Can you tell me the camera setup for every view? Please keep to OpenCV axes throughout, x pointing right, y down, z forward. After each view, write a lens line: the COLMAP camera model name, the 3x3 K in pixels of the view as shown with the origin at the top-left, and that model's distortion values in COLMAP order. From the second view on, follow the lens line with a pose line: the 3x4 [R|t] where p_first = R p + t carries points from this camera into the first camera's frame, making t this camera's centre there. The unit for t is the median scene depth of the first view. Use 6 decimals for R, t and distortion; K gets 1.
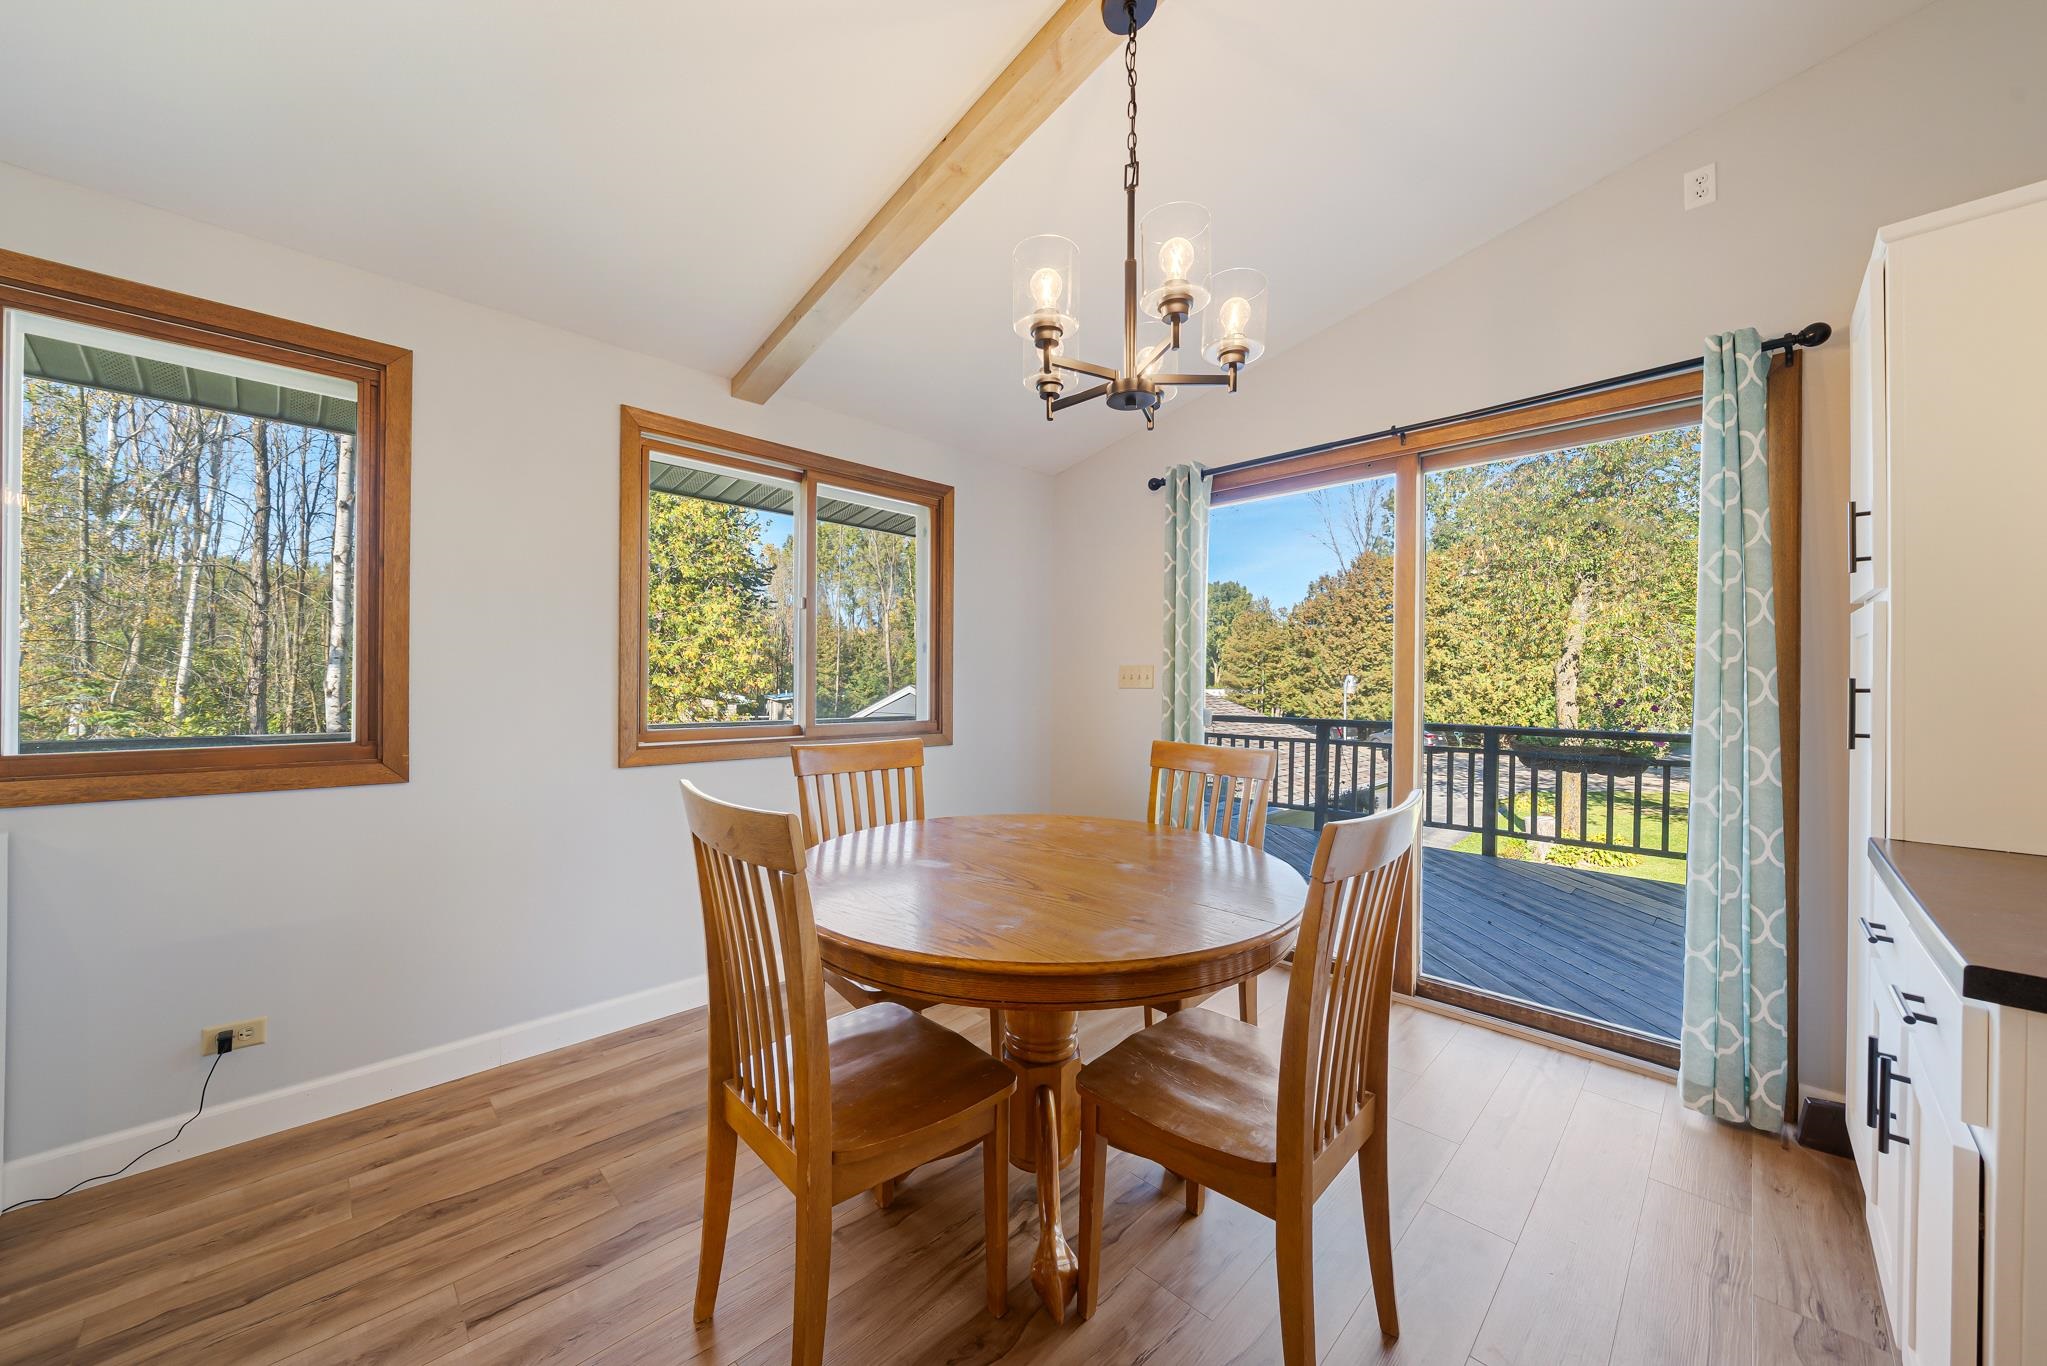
lens RADIAL K [[737.2, 0, 990.2], [0, 737.2, 689.4], [0, 0, 1]] dist [-0.006663, 0.000336]
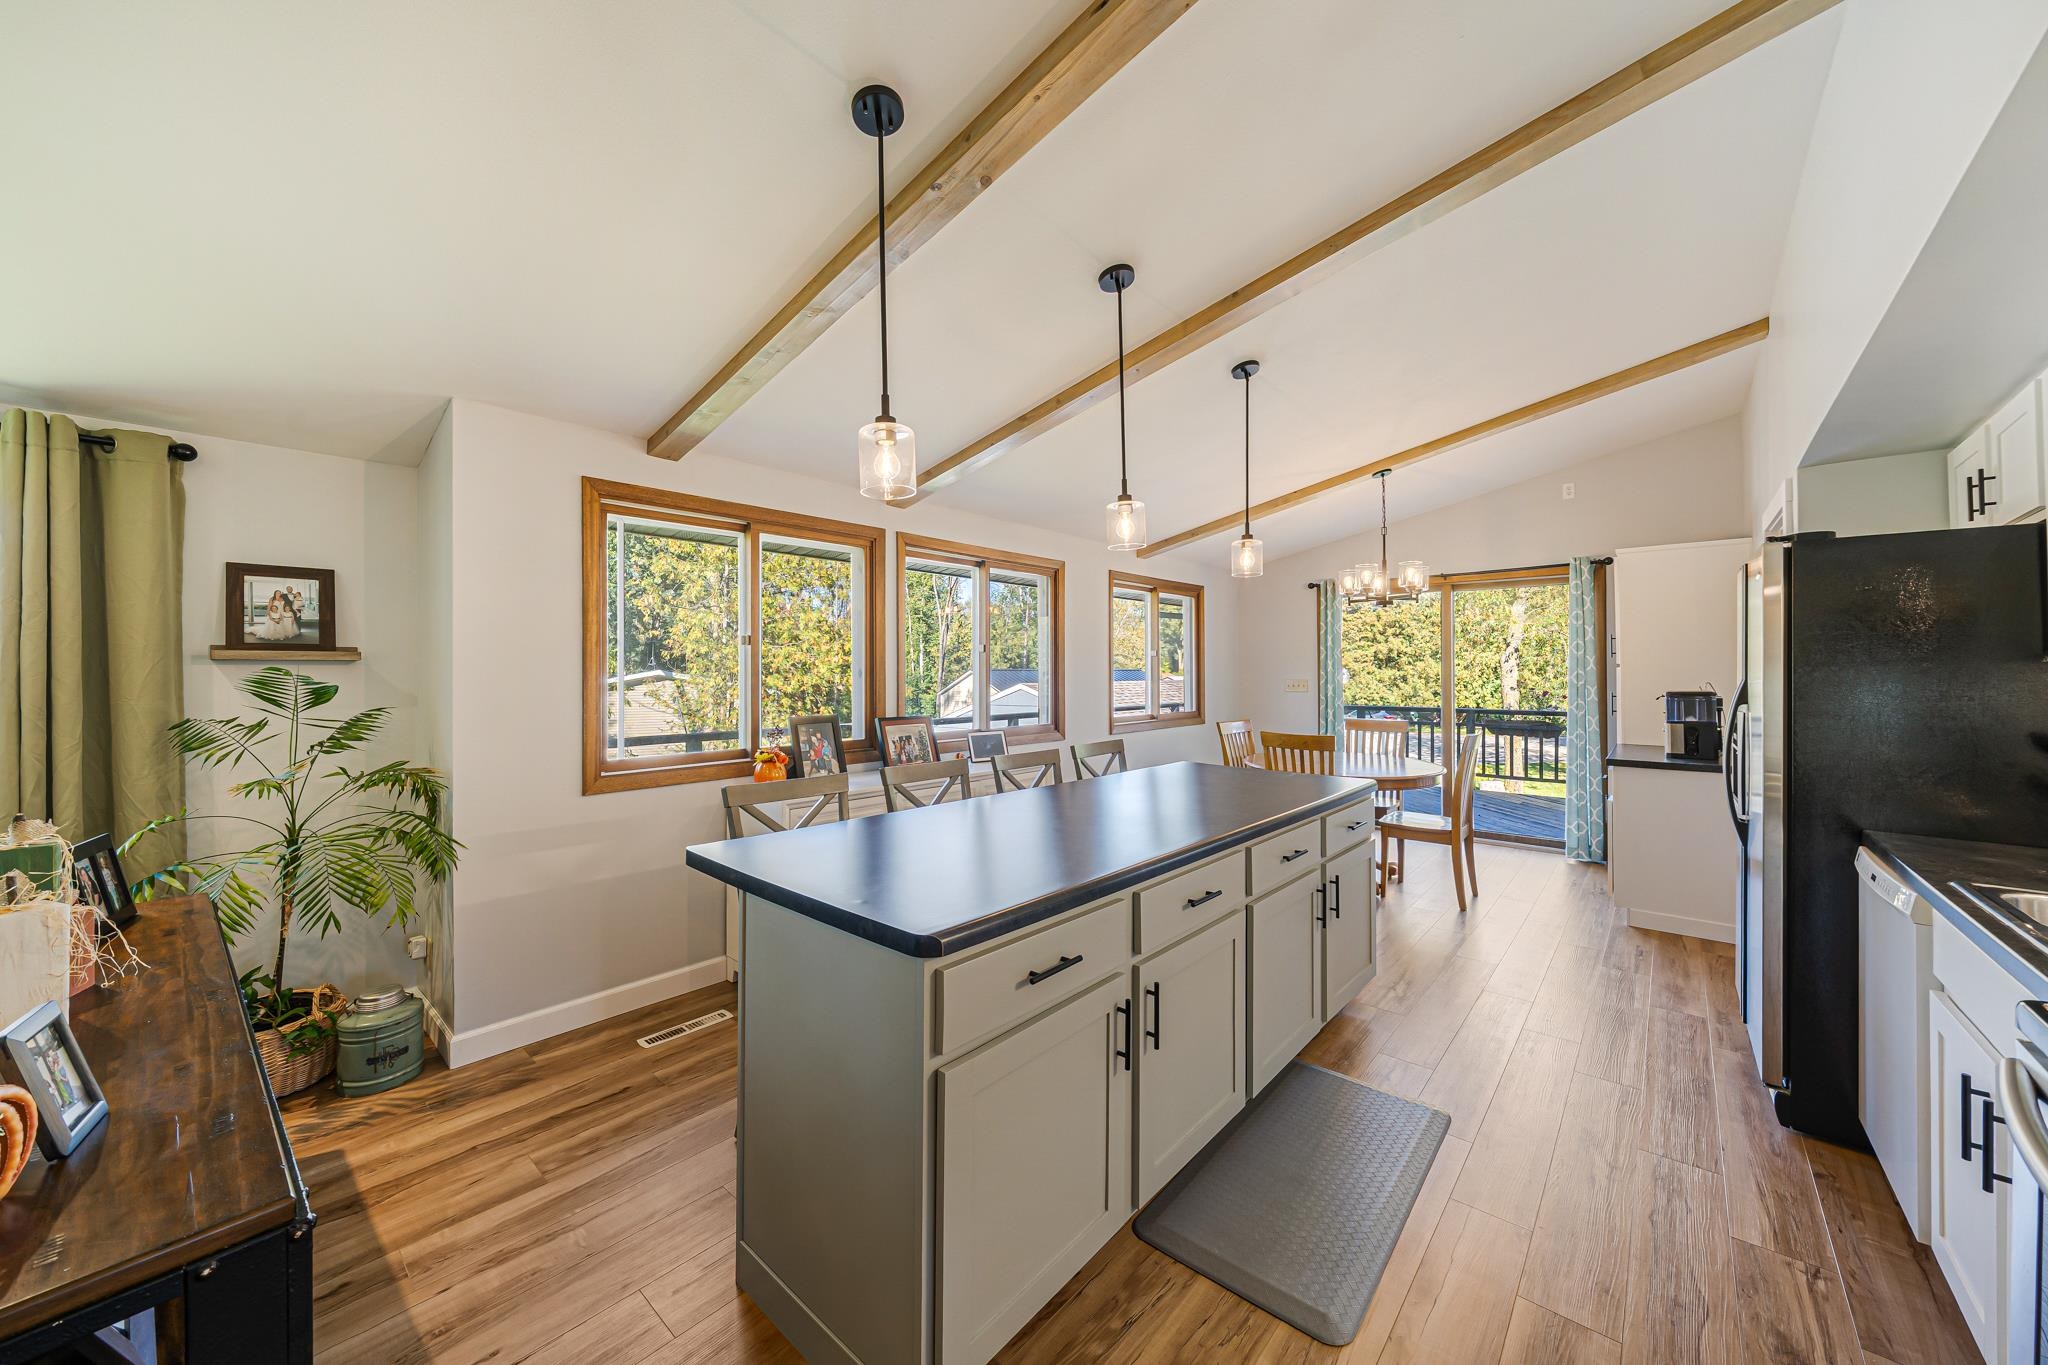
lens RADIAL K [[737.6, 0, 1011.1], [0, 737.6, 676.1], [0, 0, 1]] dist [-0.006663, 0.000336]
pose [[0.997279, -0.014361, 0.072307, -0.418314], [0.014651, 0.999887, -0.003490, -0.030073], [-0.072249, 0.004540, 0.997376, -0.509996]]
